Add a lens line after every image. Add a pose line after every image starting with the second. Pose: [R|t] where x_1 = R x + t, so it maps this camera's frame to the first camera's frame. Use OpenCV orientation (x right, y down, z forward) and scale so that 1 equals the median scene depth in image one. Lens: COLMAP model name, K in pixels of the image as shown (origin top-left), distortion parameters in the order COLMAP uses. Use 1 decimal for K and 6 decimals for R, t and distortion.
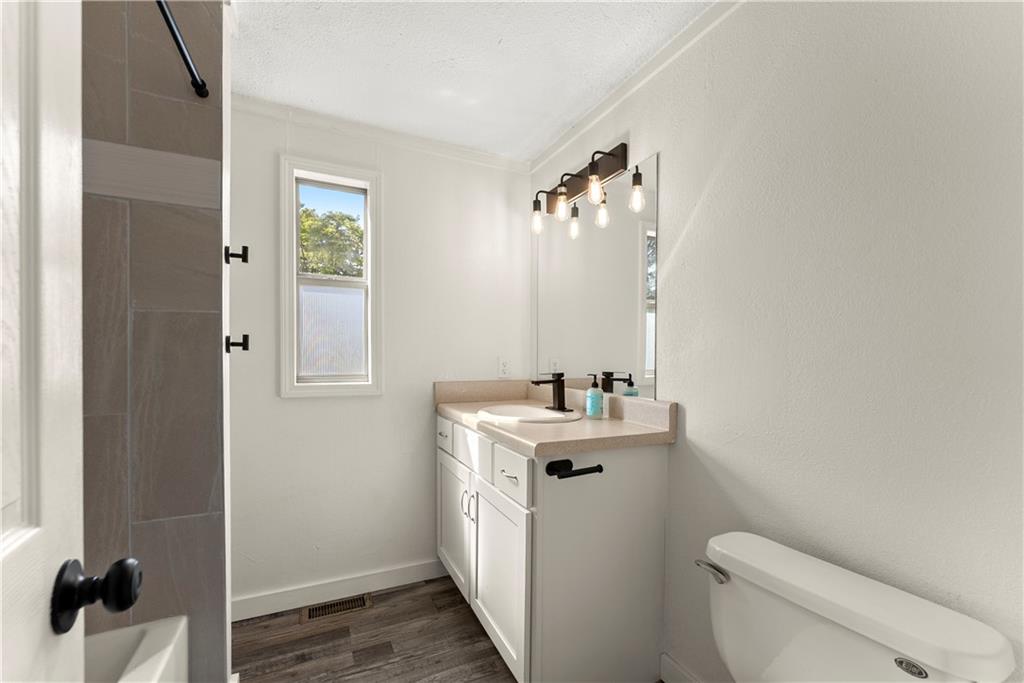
lens RADIAL K [[422.1, 0, 522.1], [0, 422.1, 357.3], [0, 0, 1]] dist [0.010047, 0.000342]
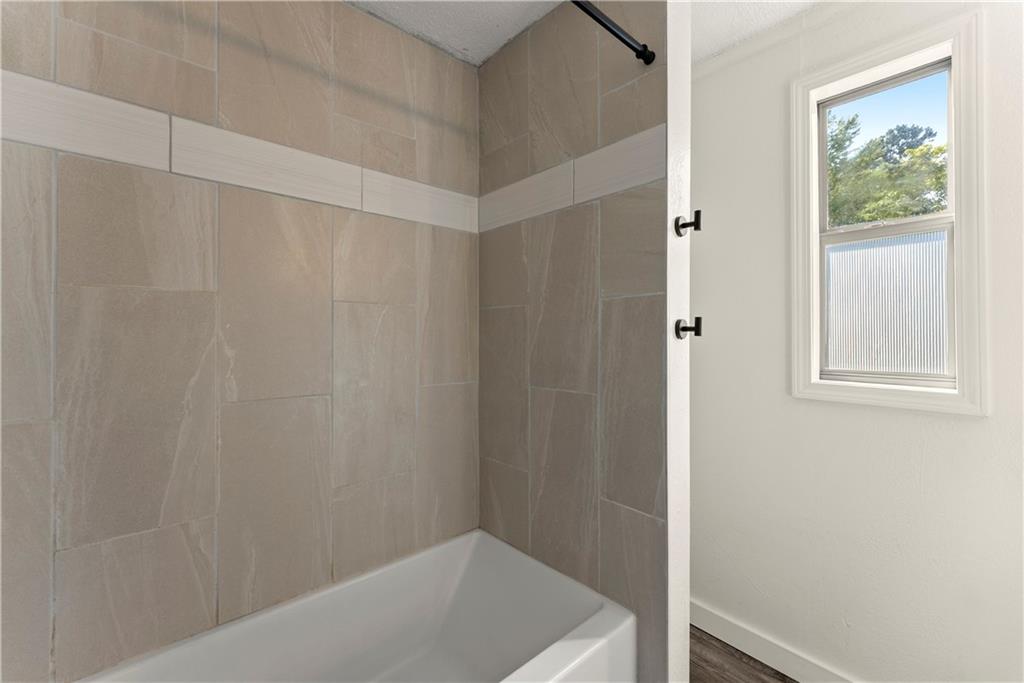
lens RADIAL K [[413.8, 0, 510.8], [0, 413.8, 335.9], [0, 0, 1]] dist [-0.000856, -0.000019]
pose [[0.260801, -0.009204, -0.965349, 0.037230], [-0.007839, 0.999901, -0.011651, -0.004332], [0.965361, 0.010606, 0.260703, 0.496228]]
